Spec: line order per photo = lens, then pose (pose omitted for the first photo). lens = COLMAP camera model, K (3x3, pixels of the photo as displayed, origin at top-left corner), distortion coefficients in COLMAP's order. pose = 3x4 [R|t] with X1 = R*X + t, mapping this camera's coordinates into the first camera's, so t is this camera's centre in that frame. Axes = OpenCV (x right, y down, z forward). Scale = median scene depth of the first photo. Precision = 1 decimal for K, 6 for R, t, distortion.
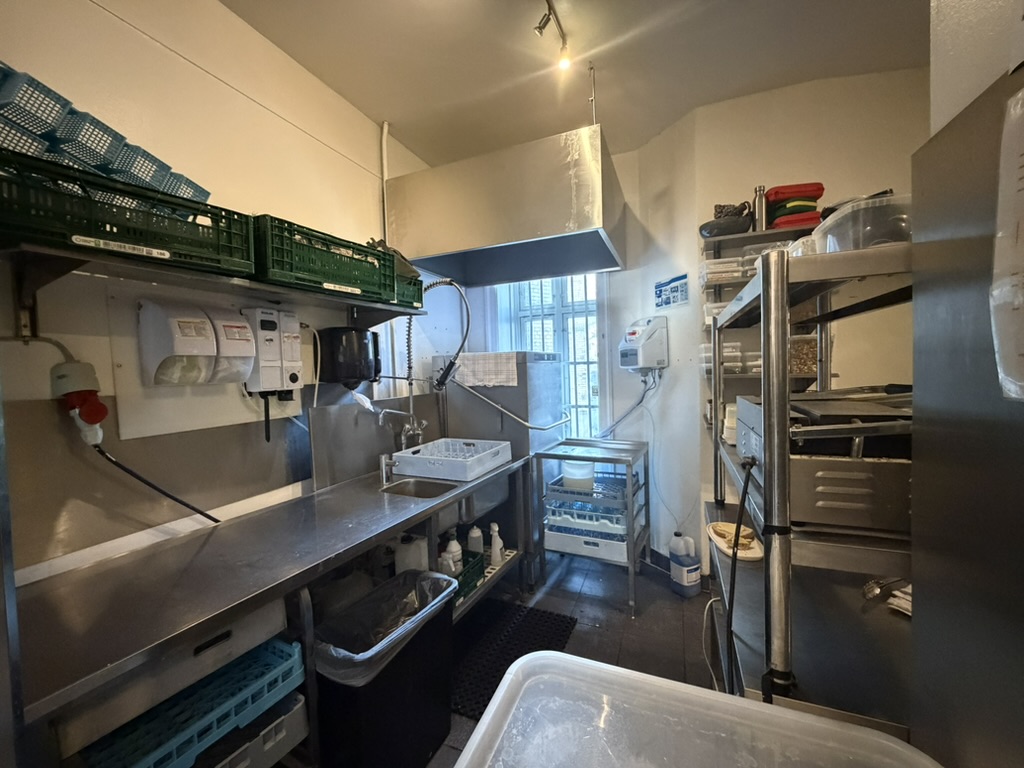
lens RADIAL K [[404.8, 0, 512.0], [0, 404.8, 384.0], [0, 0, 1]] dist [-0.001224, -0.000035]
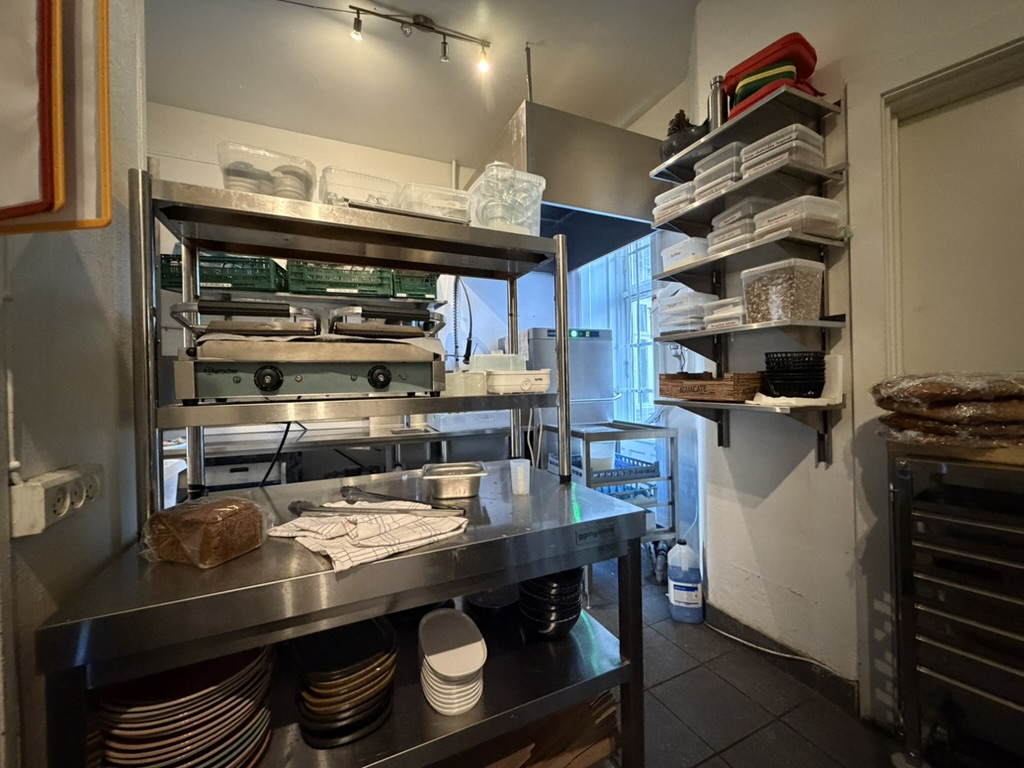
lens RADIAL K [[404.8, 0, 512.0], [0, 404.8, 384.0], [0, 0, 1]] dist [-0.001224, -0.000035]
pose [[0.733644, 0.020277, -0.679231, 1.129338], [-0.028463, 0.999594, -0.000902, 0.110356], [0.678937, 0.019995, 0.733924, 0.284012]]
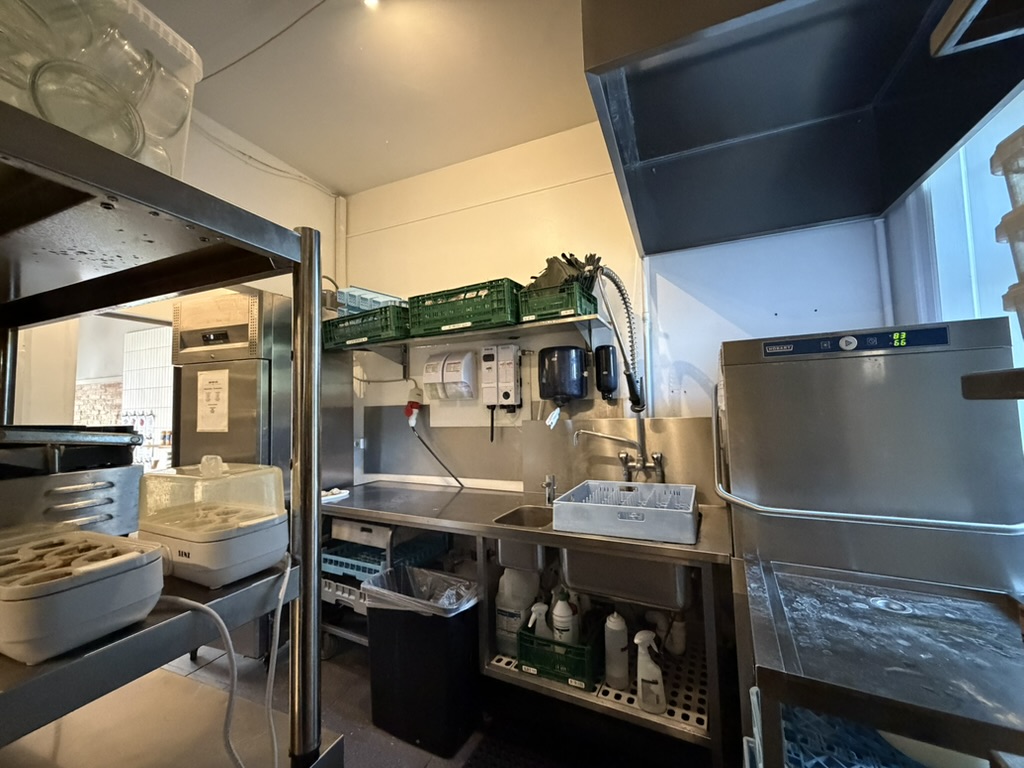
lens RADIAL K [[404.8, 0, 512.0], [0, 404.8, 384.0], [0, 0, 1]] dist [-0.001224, -0.000035]
pose [[-0.004027, -0.027448, -0.999615, 0.843144], [-0.011728, 0.999556, -0.027399, -0.018039], [0.999923, 0.011614, -0.004347, 1.154013]]
